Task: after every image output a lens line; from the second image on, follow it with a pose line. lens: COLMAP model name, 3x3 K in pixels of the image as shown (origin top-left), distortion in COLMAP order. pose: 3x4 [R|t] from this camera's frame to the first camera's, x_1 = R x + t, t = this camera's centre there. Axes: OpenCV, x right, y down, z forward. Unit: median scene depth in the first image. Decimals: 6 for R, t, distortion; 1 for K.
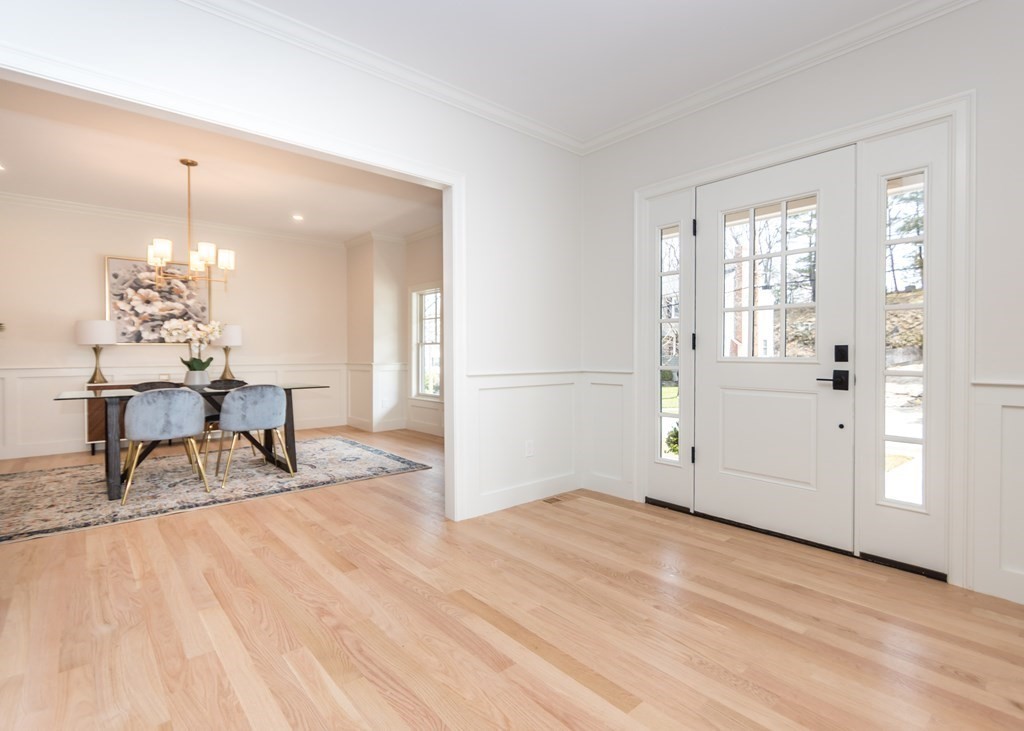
lens RADIAL K [[511.8, 0, 520.1], [0, 511.8, 367.9], [0, 0, 1]] dist [0.000385, -0.004352]
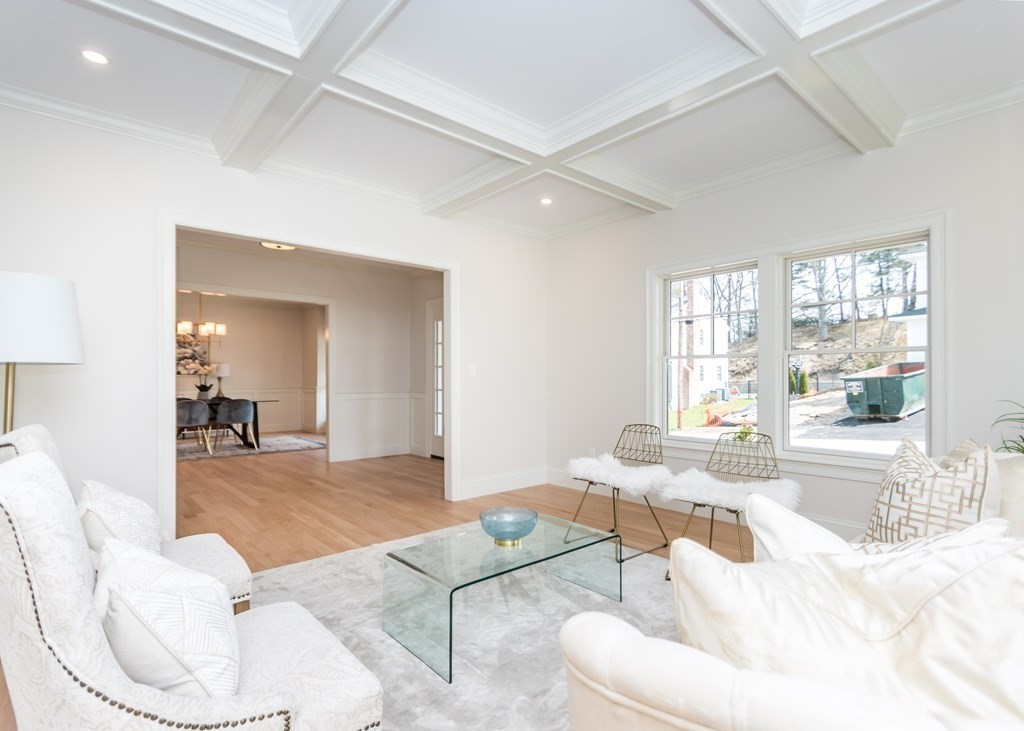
lens RADIAL K [[511.8, 0, 519.4], [0, 511.8, 388.2], [0, 0, 1]] dist [0.000385, -0.004352]
pose [[0.999896, 0.001791, 0.014287, 0.377075], [-0.001689, 0.999973, -0.007155, 0.003723], [-0.014299, 0.007130, 0.999872, -0.678961]]
